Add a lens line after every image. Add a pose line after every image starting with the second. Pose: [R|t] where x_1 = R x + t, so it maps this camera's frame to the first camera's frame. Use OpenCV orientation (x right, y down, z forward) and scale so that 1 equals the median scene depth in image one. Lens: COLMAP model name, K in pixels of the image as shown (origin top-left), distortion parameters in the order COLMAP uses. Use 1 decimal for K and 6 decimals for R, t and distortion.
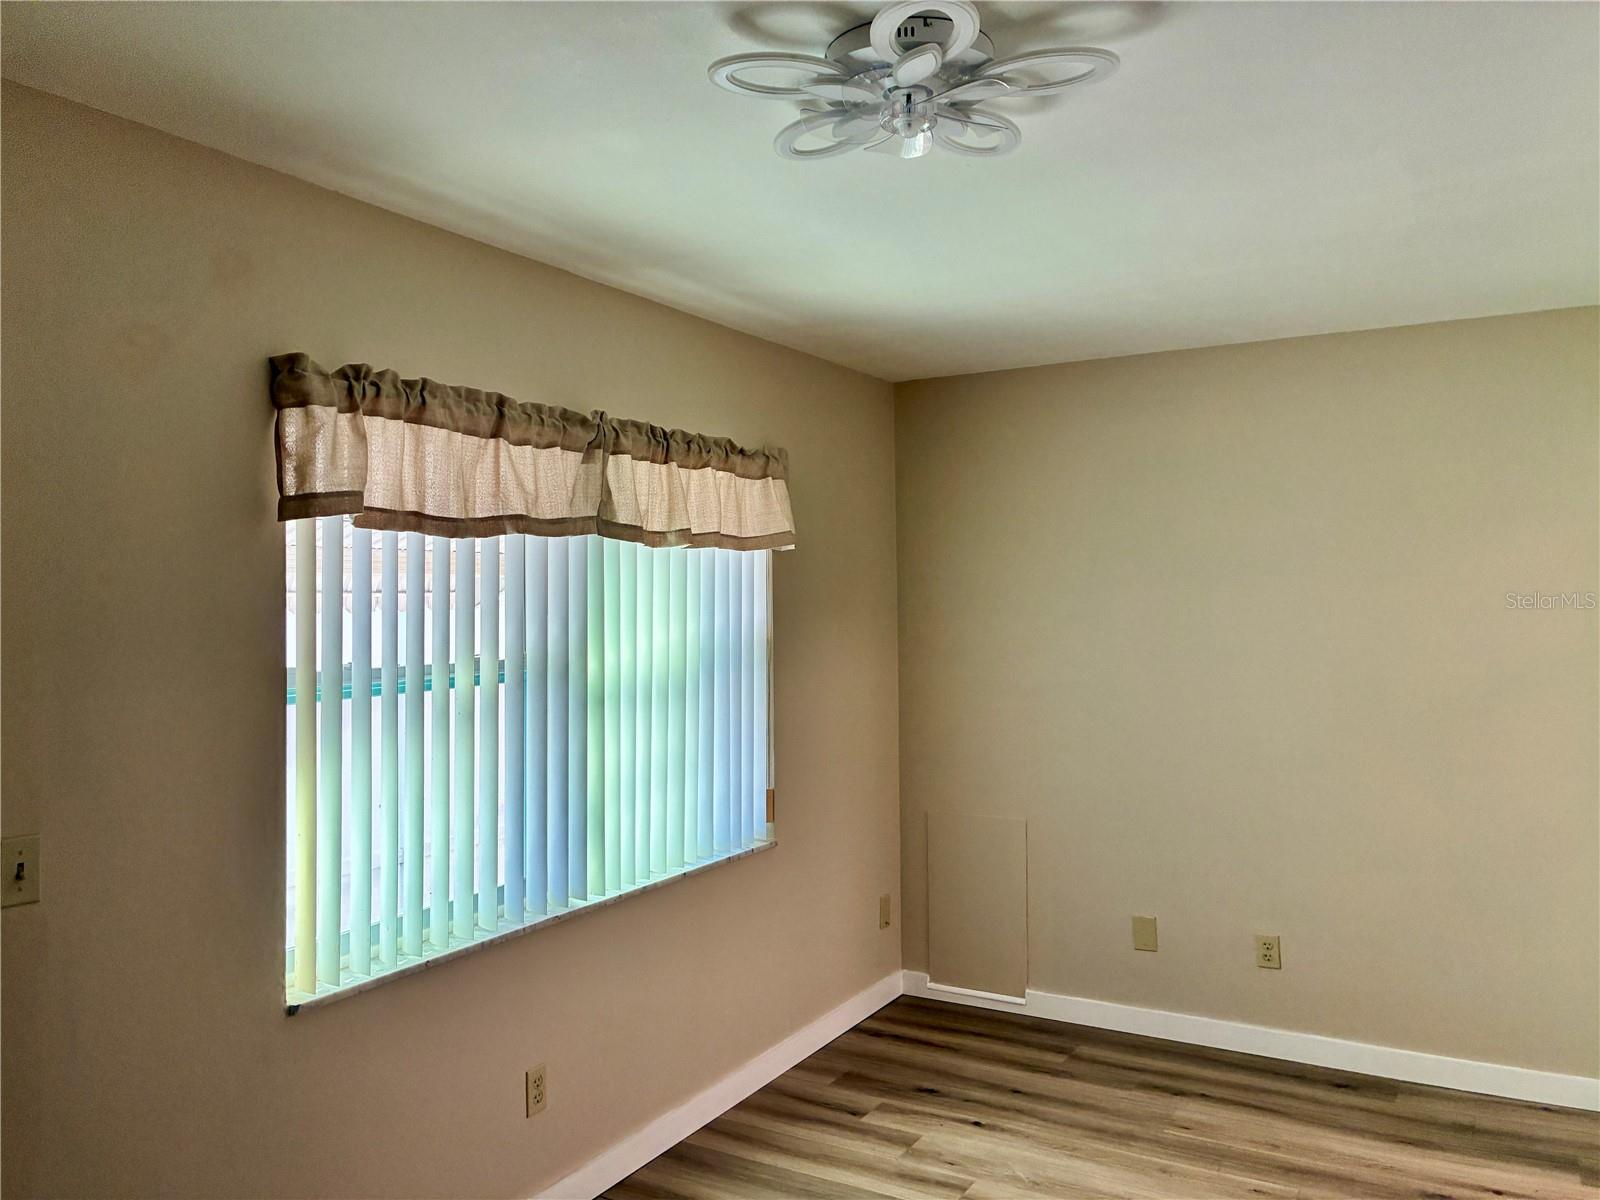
lens RADIAL K [[1192.3, 0, 800.0], [0, 1192.3, 600.0], [0, 0, 1]] dist [0.037337, -0.053666]
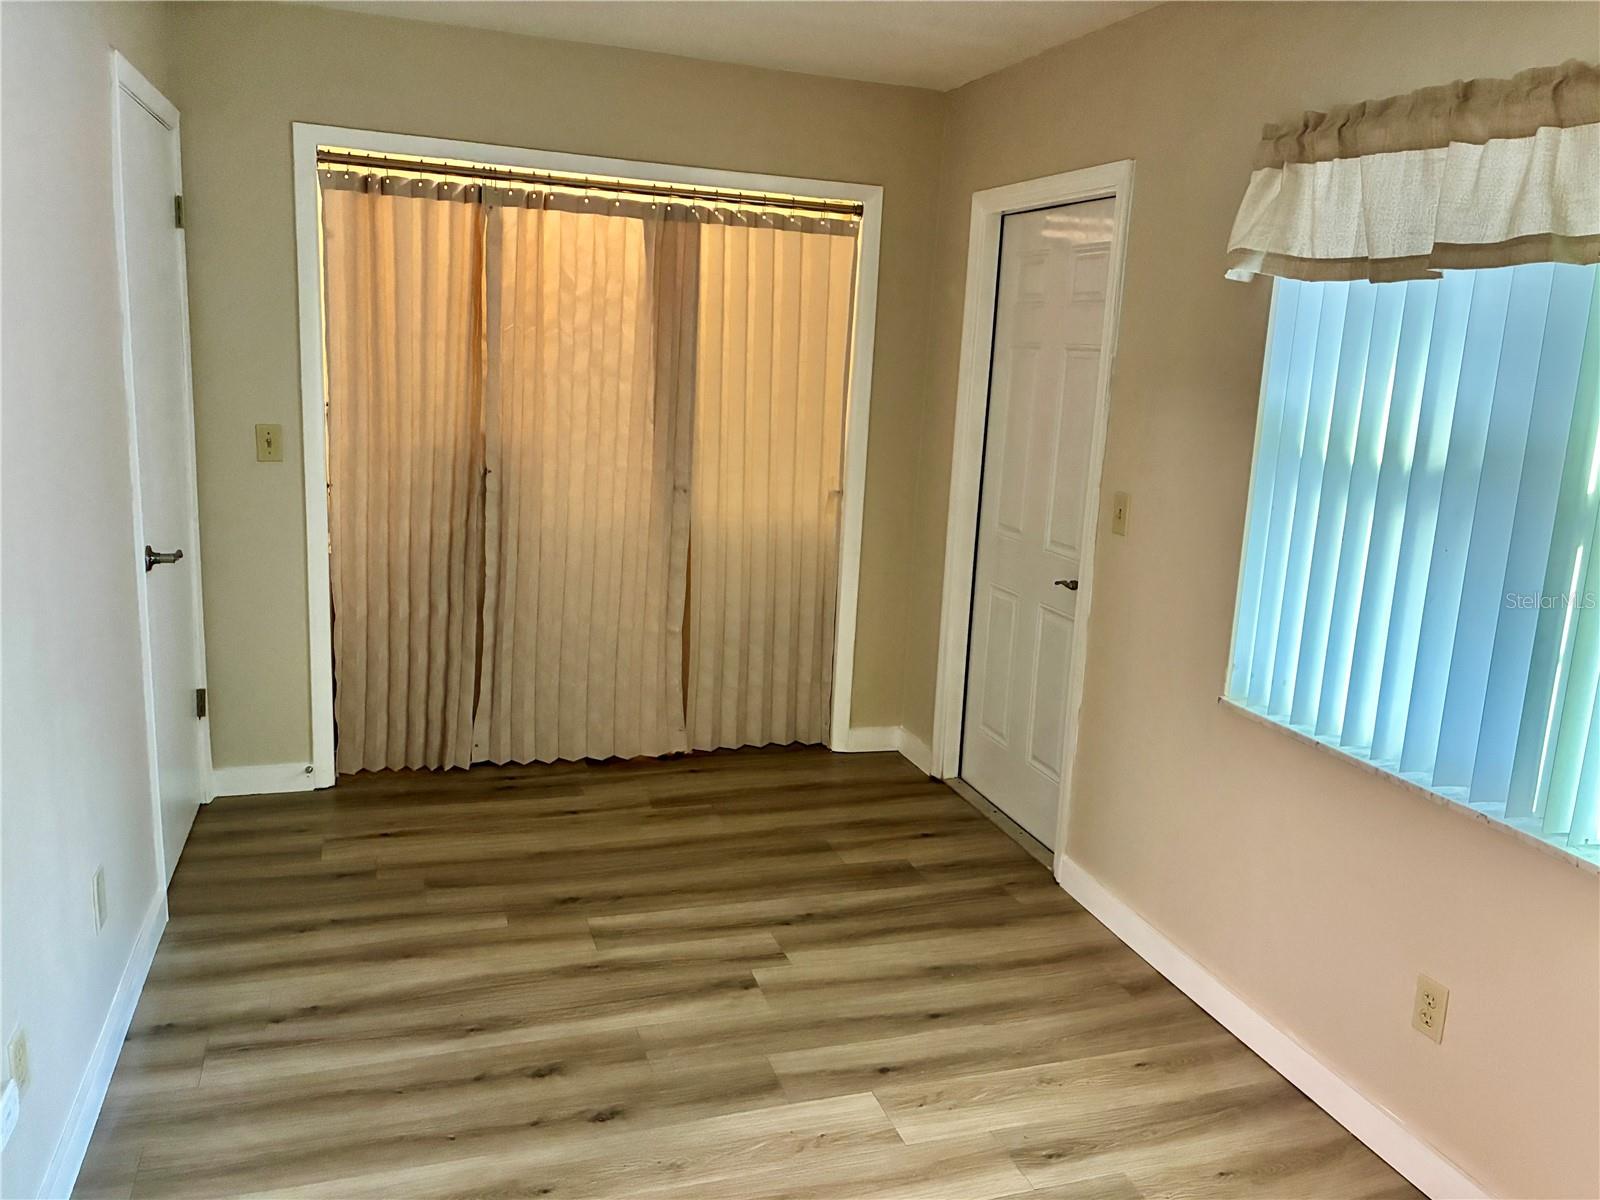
lens RADIAL K [[1192.3, 0, 800.0], [0, 1192.3, 600.0], [0, 0, 1]] dist [0.037337, -0.053666]
pose [[-0.638130, 0.143480, -0.756442, 0.638815], [-0.041919, 0.974551, 0.220212, -0.002761], [0.768787, 0.172233, -0.615875, 1.214490]]
